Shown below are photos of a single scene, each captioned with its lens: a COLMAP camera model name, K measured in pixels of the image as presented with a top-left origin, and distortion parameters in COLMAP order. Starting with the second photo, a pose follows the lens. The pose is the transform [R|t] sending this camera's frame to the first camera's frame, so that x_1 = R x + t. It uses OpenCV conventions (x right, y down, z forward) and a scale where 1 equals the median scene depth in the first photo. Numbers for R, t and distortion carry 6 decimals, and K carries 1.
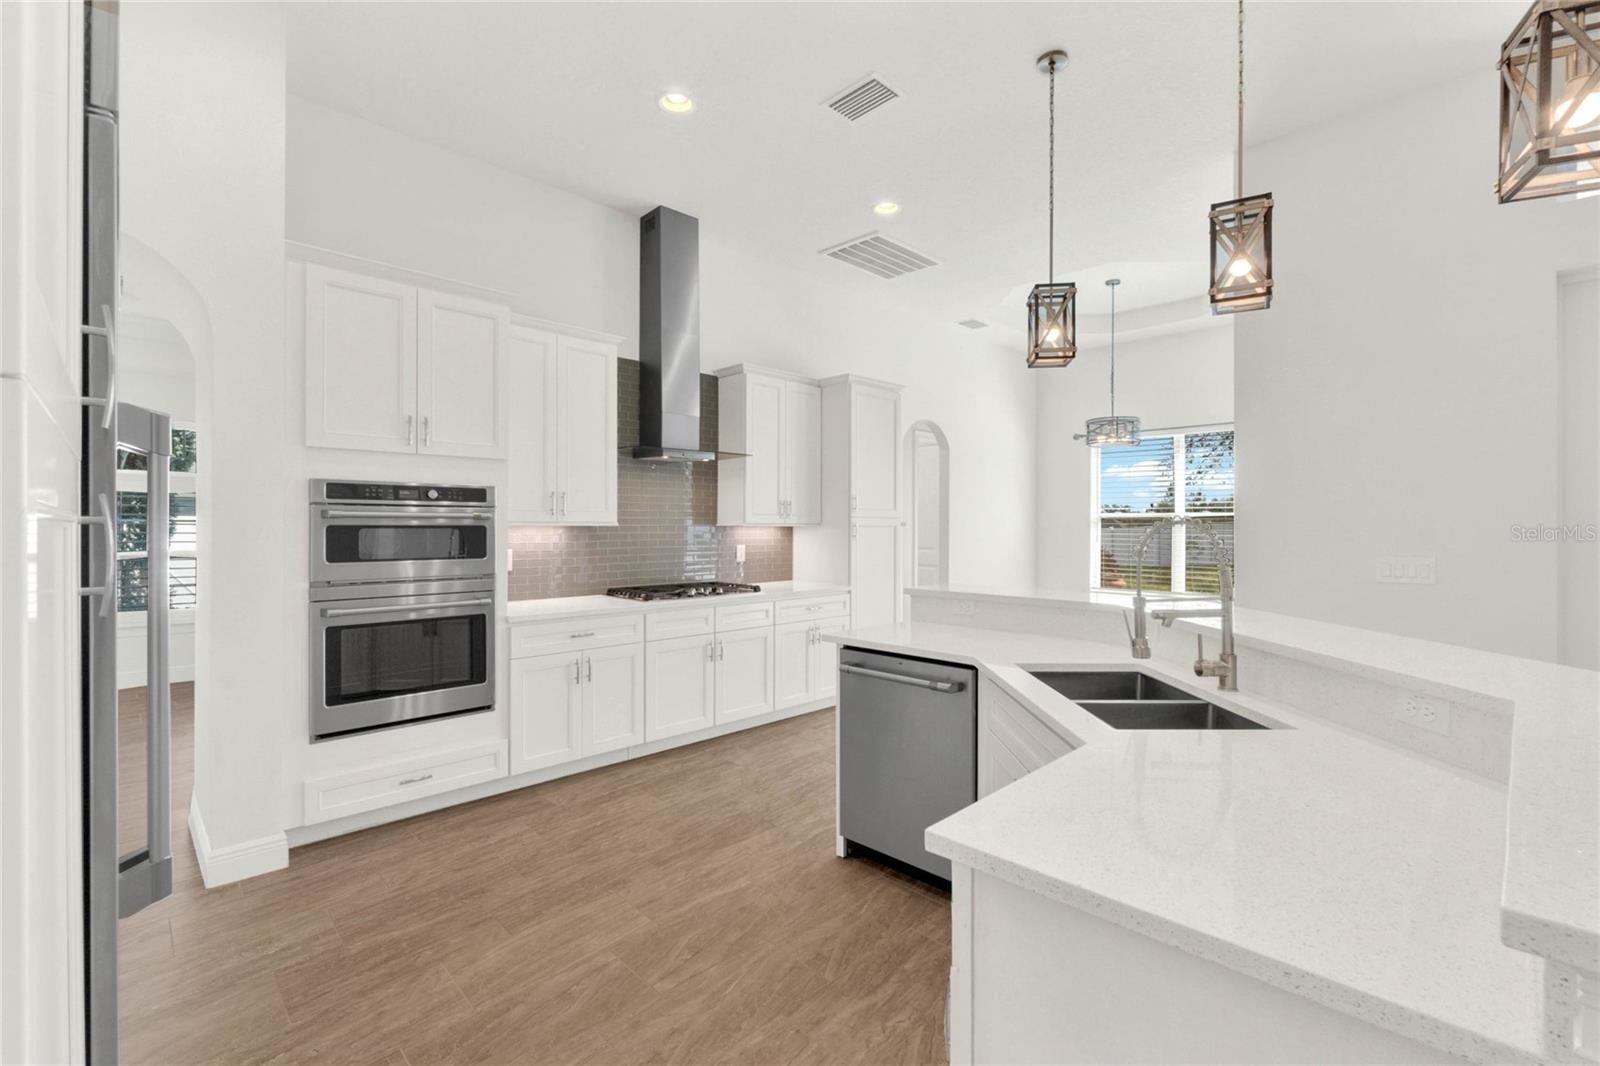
lens RADIAL K [[699.8, 0, 802.8], [0, 699.8, 527.5], [0, 0, 1]] dist [-0.003633, -0.000315]
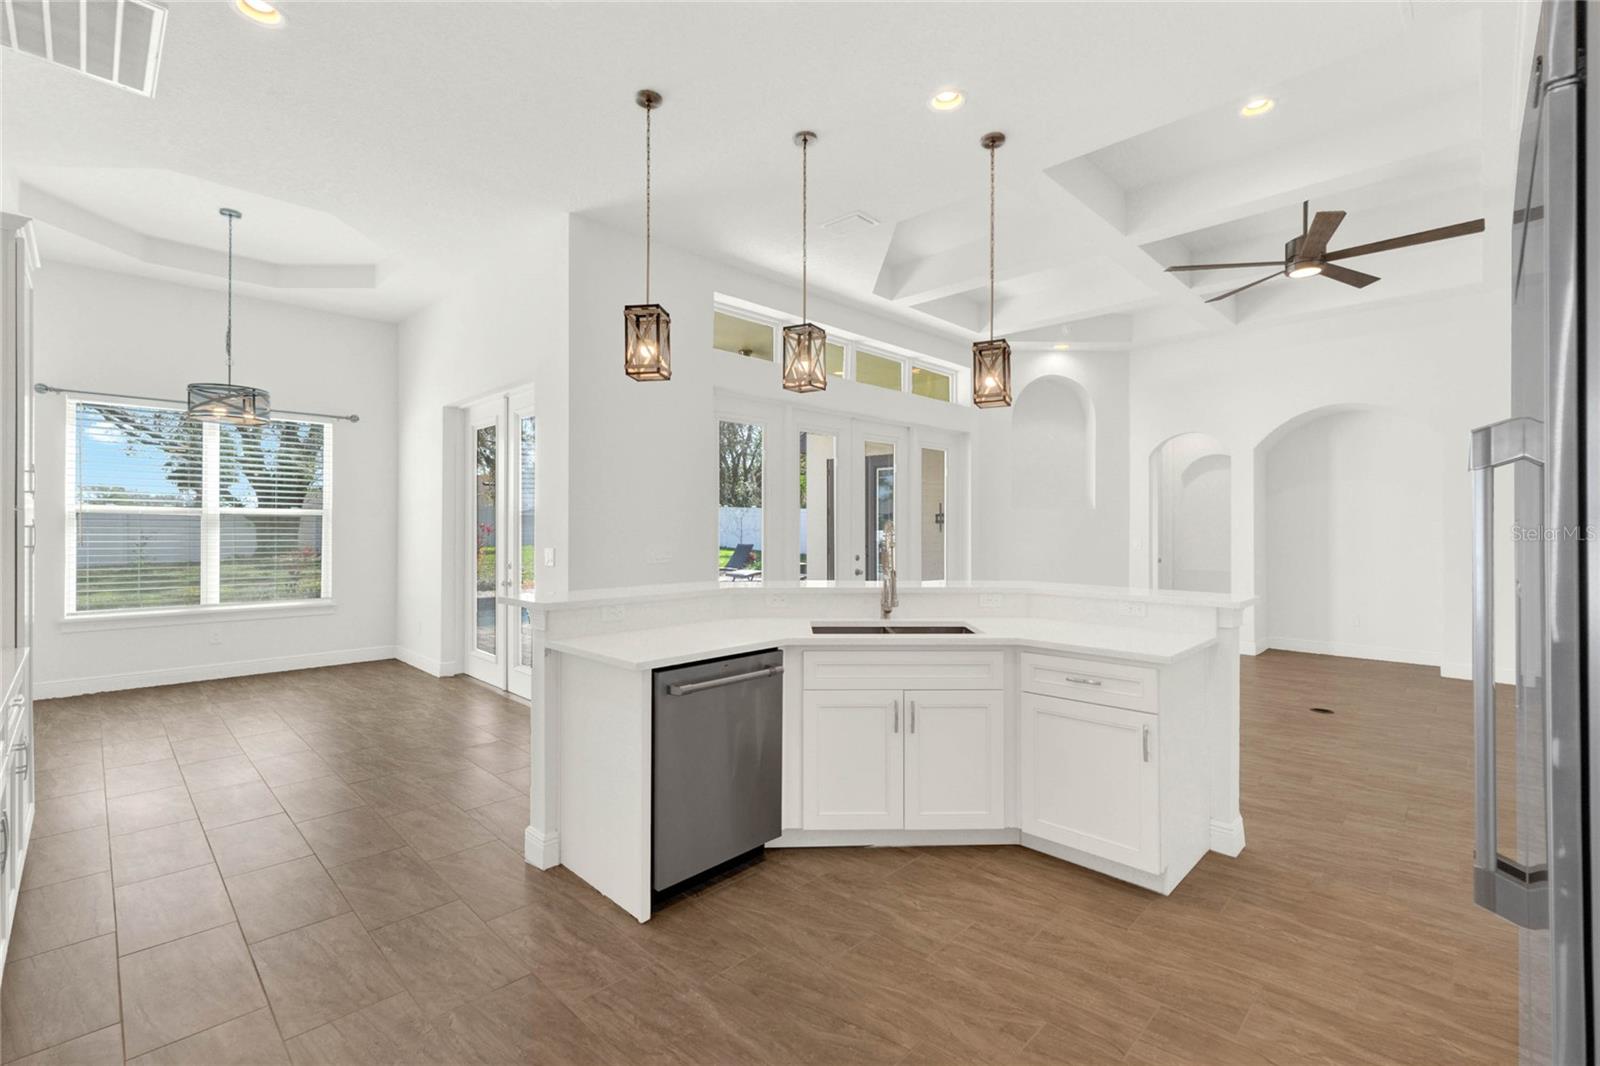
lens RADIAL K [[699.8, 0, 802.8], [0, 699.8, 527.5], [0, 0, 1]] dist [-0.003633, -0.000315]
pose [[-0.018108, -0.003927, 0.999828, -0.616296], [-0.001514, 0.999991, 0.003900, -0.005097], [-0.999835, -0.001443, -0.018114, 0.647885]]
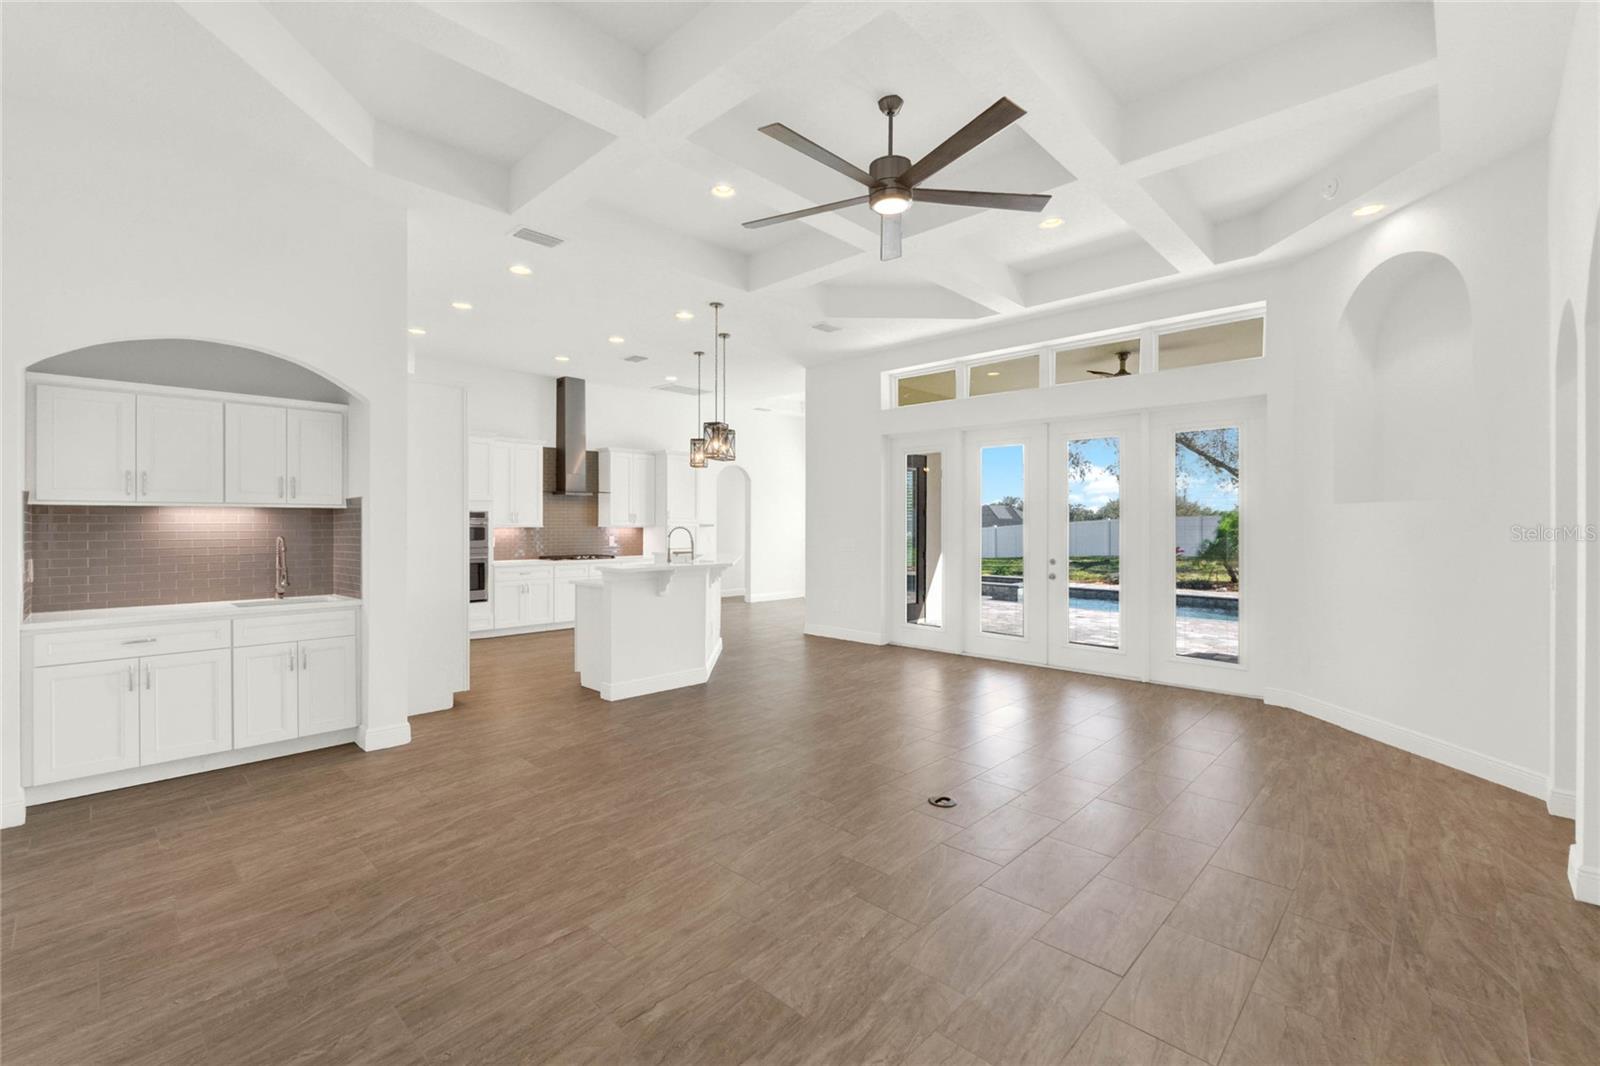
lens RADIAL K [[699.8, 0, 802.8], [0, 699.8, 527.5], [0, 0, 1]] dist [-0.003633, -0.000315]
pose [[0.999622, 0.002289, 0.027411, 0.572495], [-0.002420, 0.999986, 0.004771, -0.014608], [-0.027399, -0.004836, 0.999613, -1.422486]]
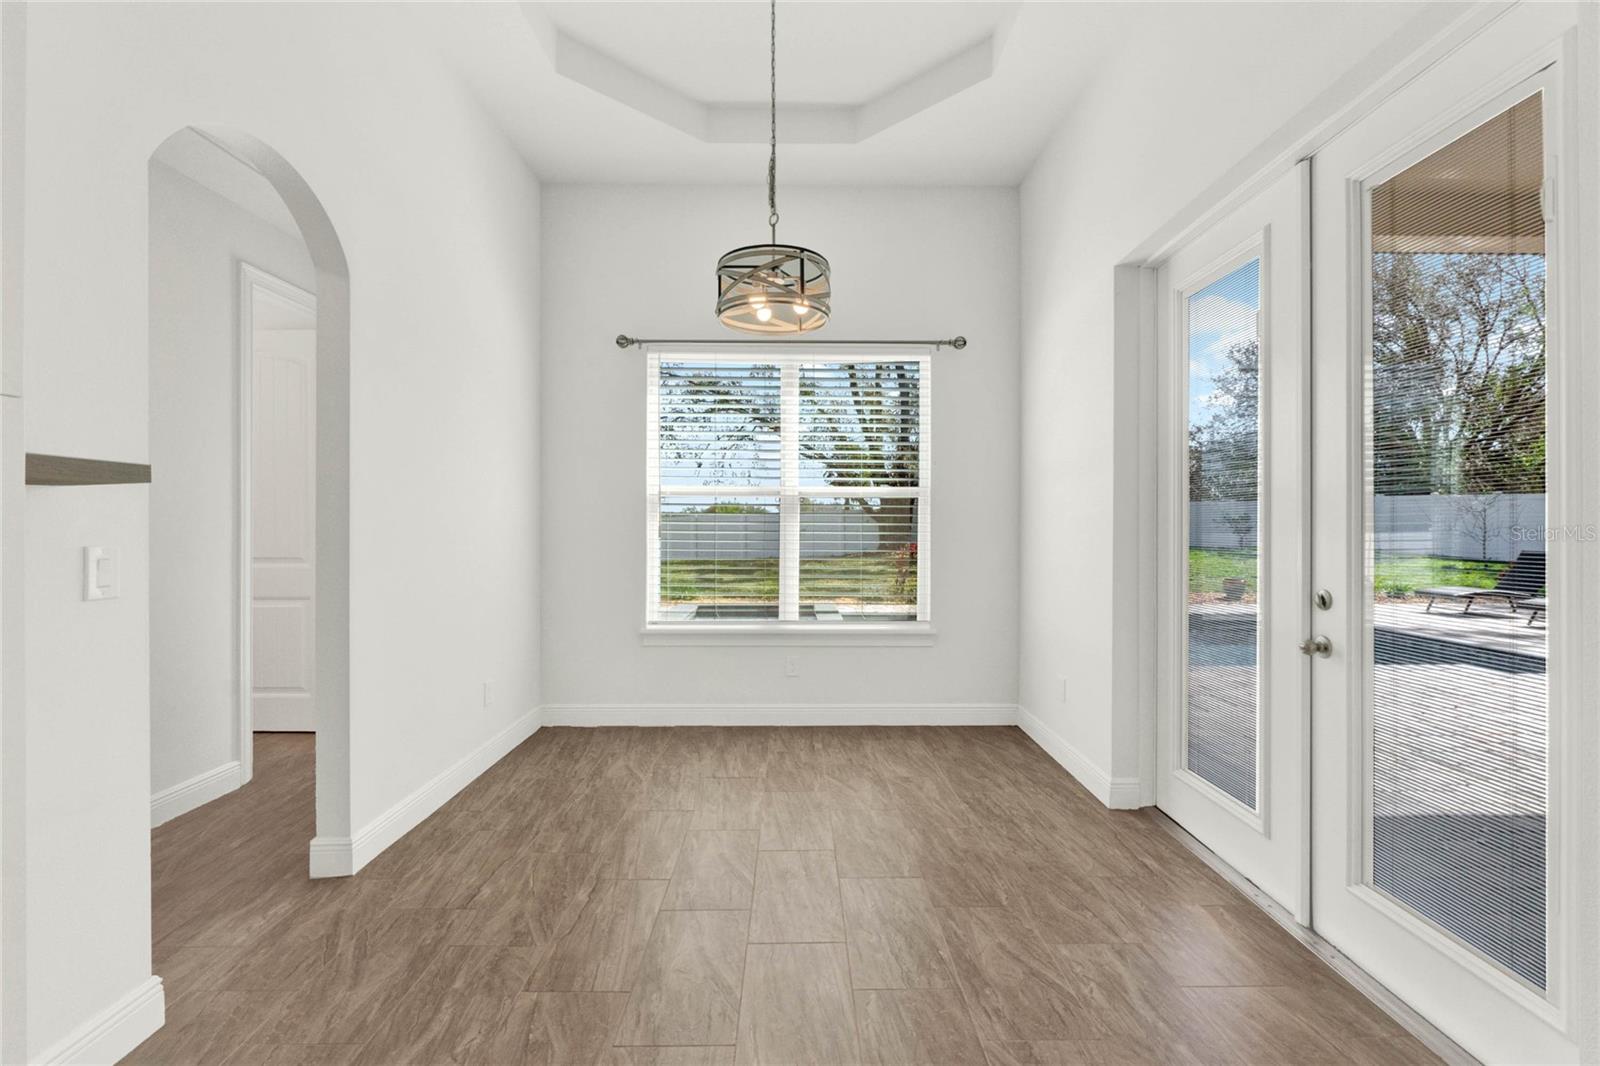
lens RADIAL K [[699.8, 0, 802.8], [0, 699.8, 527.5], [0, 0, 1]] dist [-0.003633, -0.000315]
pose [[0.697148, -0.002255, 0.716924, 0.234633], [0.003080, 0.999995, 0.000151, 0.026664], [-0.716921, 0.002103, 0.697151, 1.176319]]
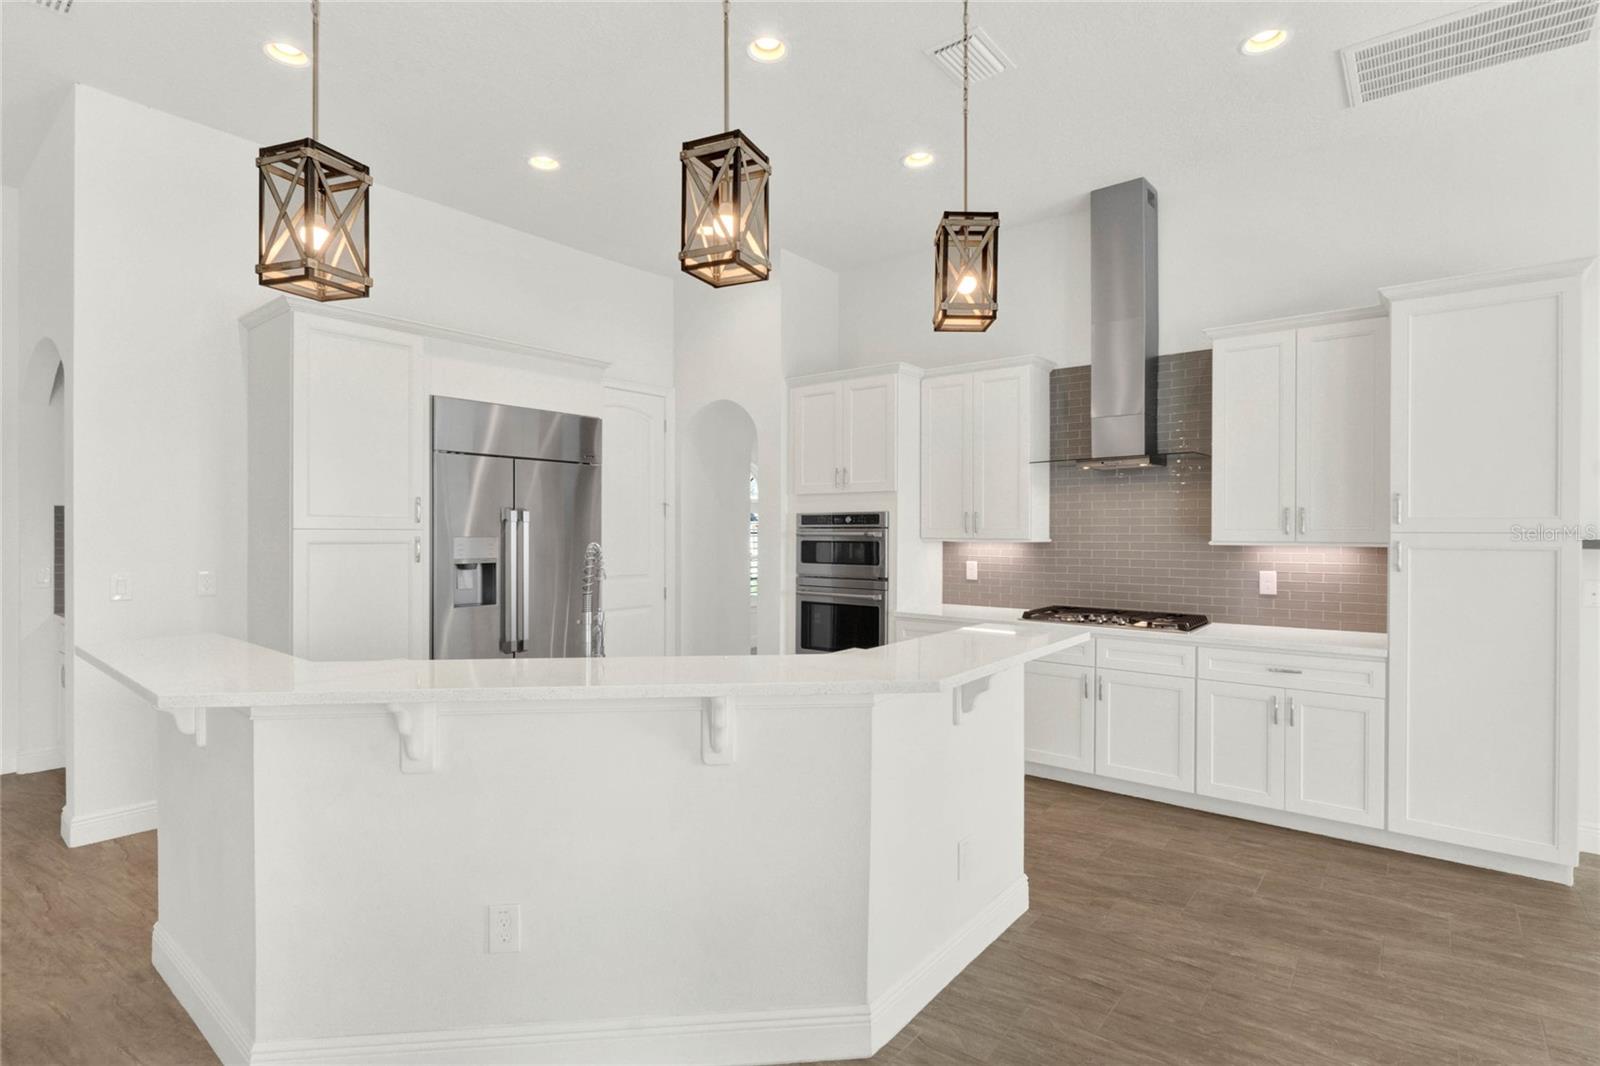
lens RADIAL K [[778.6, 0, 800.0], [0, 778.6, 533.0], [0, 0, 1]] dist [0.003004, 0.000336]
pose [[0.112343, 0.005701, -0.993653, 0.939293], [-0.002129, 0.999983, 0.005497, -0.024841], [0.993667, 0.001498, 0.112353, 0.620490]]
